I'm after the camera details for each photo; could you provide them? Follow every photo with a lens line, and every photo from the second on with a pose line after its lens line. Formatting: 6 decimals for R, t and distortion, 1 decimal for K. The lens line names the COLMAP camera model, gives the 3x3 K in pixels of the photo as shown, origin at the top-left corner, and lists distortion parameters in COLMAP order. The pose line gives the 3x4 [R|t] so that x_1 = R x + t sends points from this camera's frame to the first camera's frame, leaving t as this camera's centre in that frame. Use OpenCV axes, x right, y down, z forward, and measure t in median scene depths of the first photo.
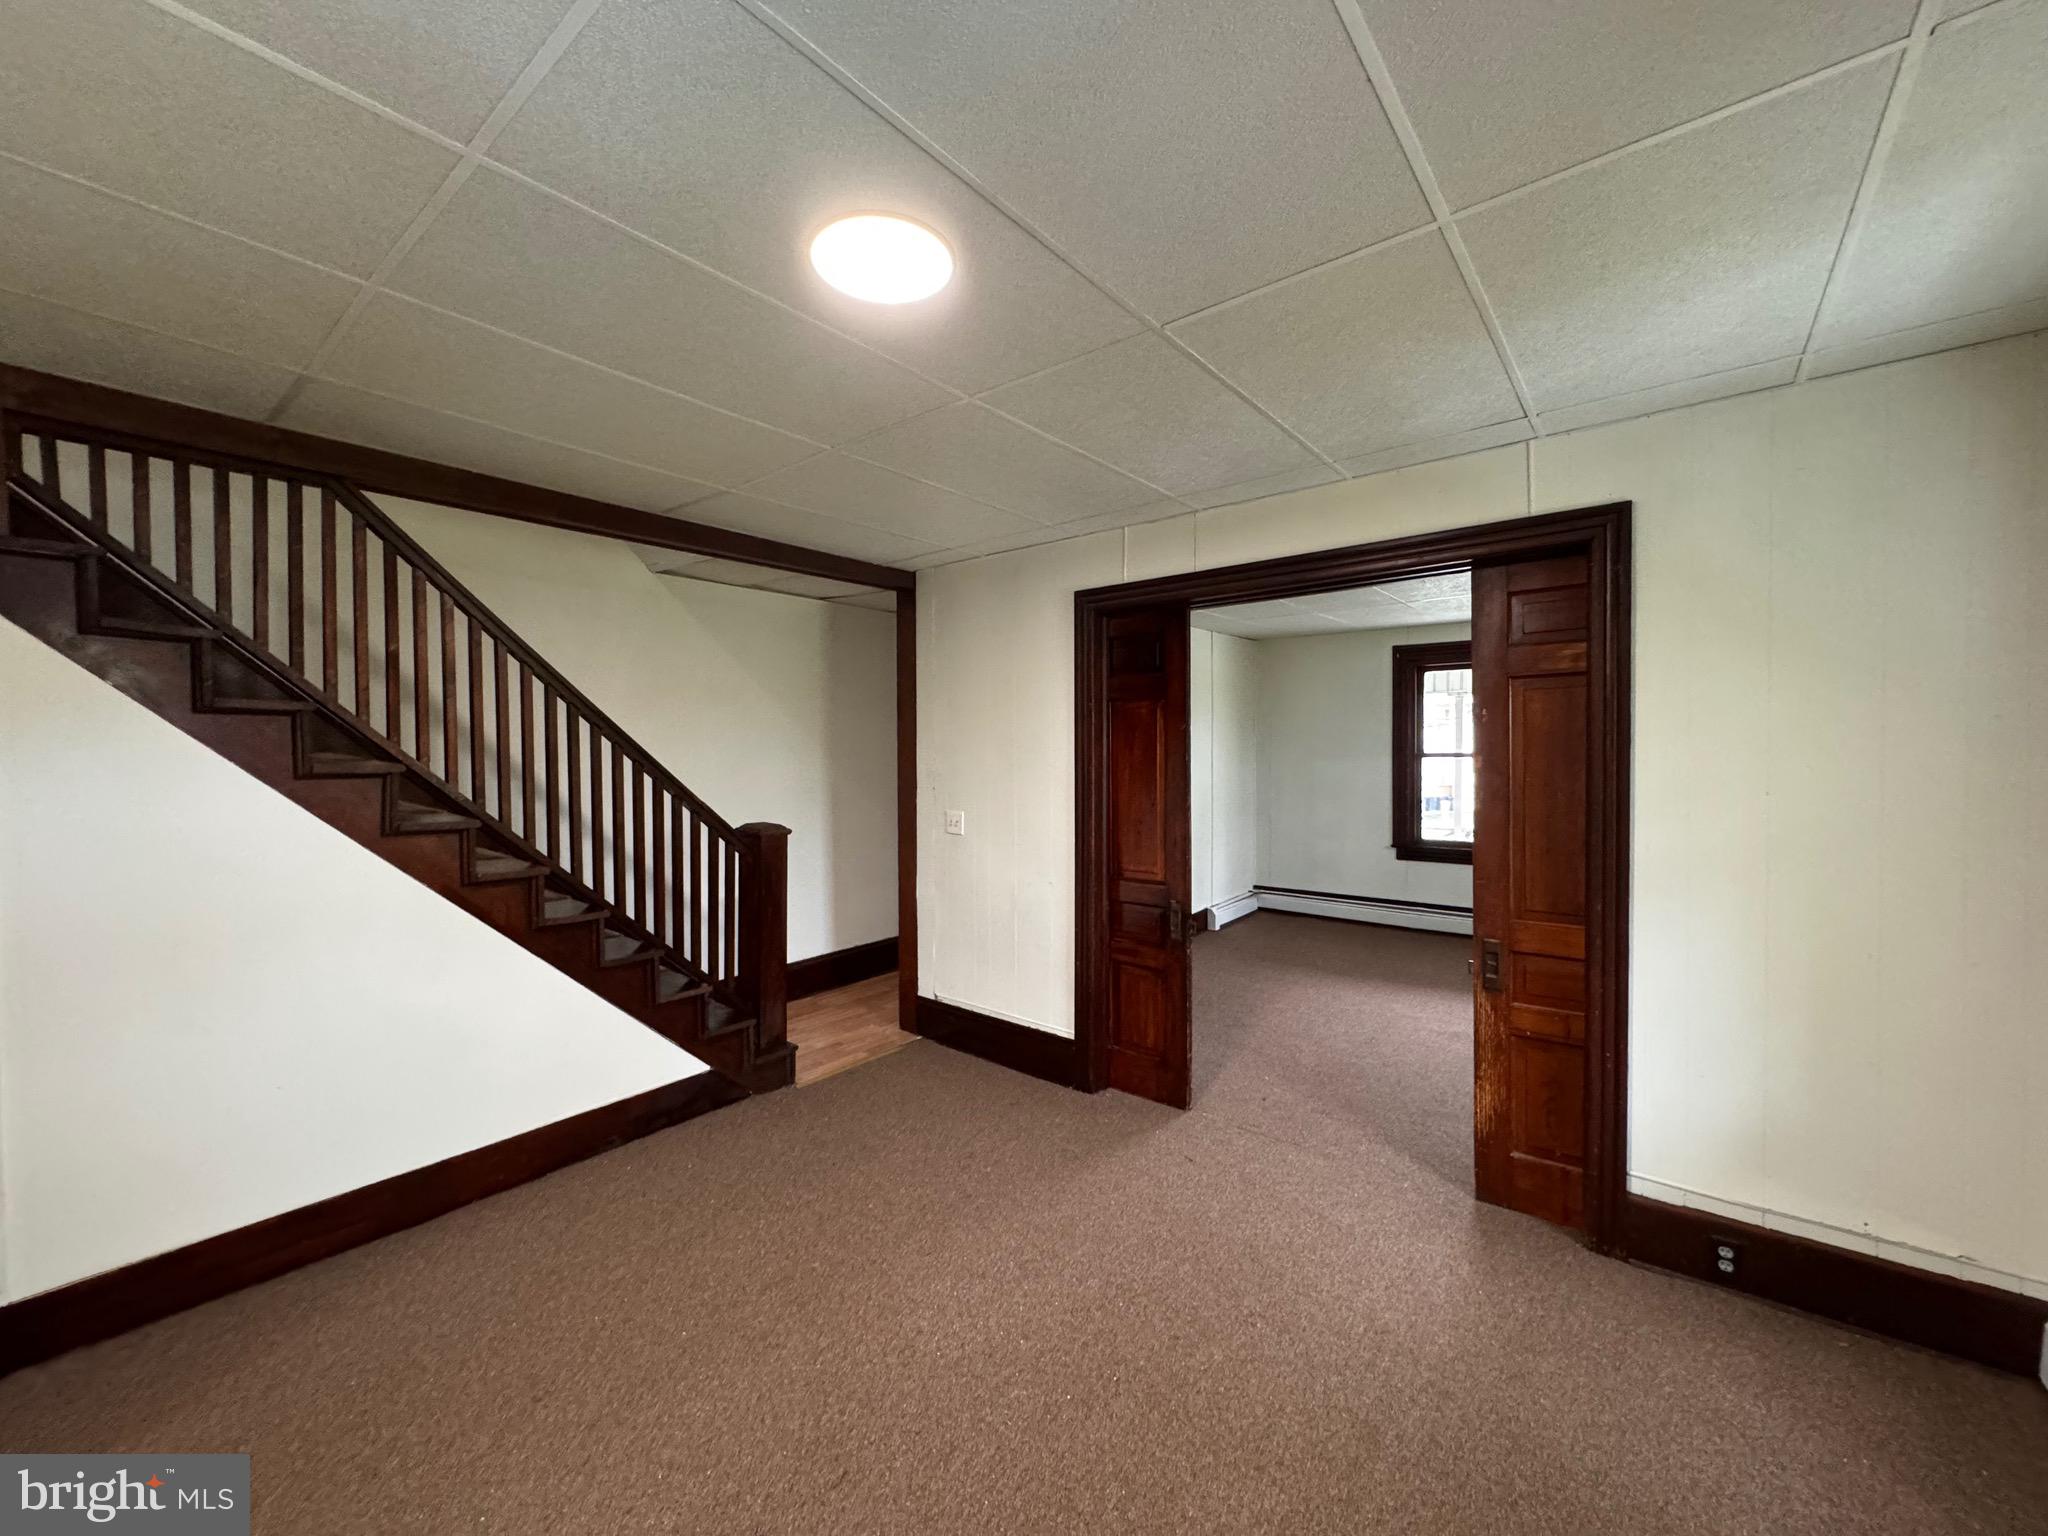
lens RADIAL K [[818.3, 0, 1020.2], [0, 818.3, 765.6], [0, 0, 1]] dist [-0.001370, -0.001357]
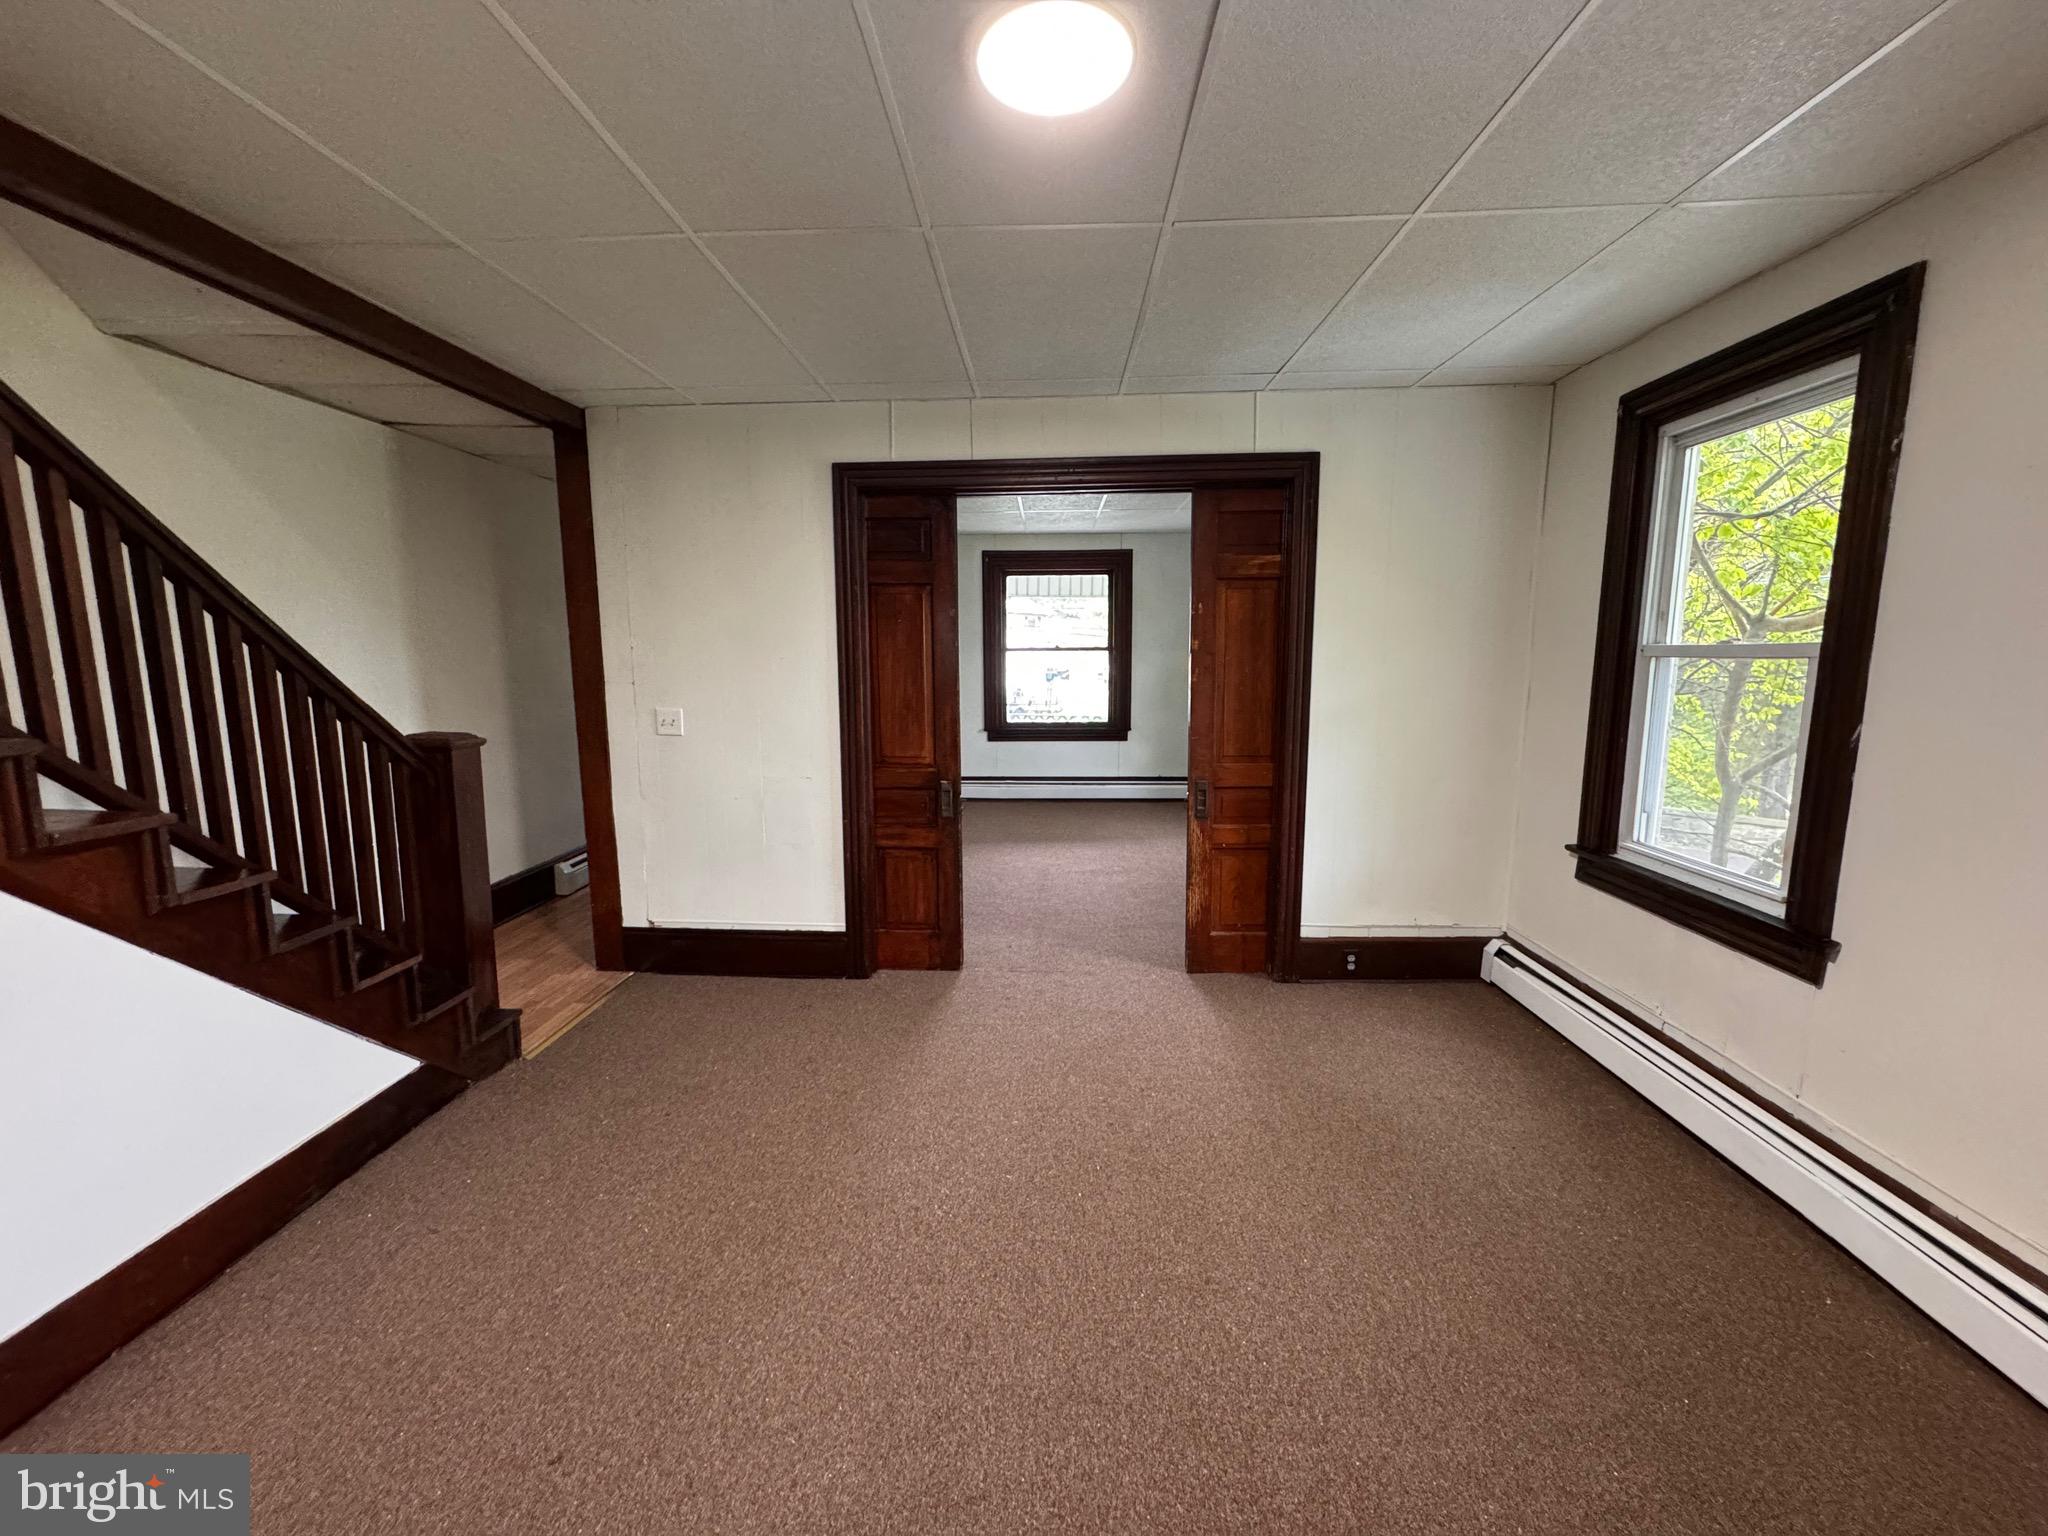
lens RADIAL K [[818.3, 0, 1024.0], [0, 818.3, 764.6], [0, 0, 1]] dist [-0.001370, -0.001357]
pose [[0.798483, -0.082446, 0.596345, -0.352241], [0.013397, 0.992766, 0.119315, 0.020130], [-0.601868, -0.087282, 0.793812, 0.104660]]
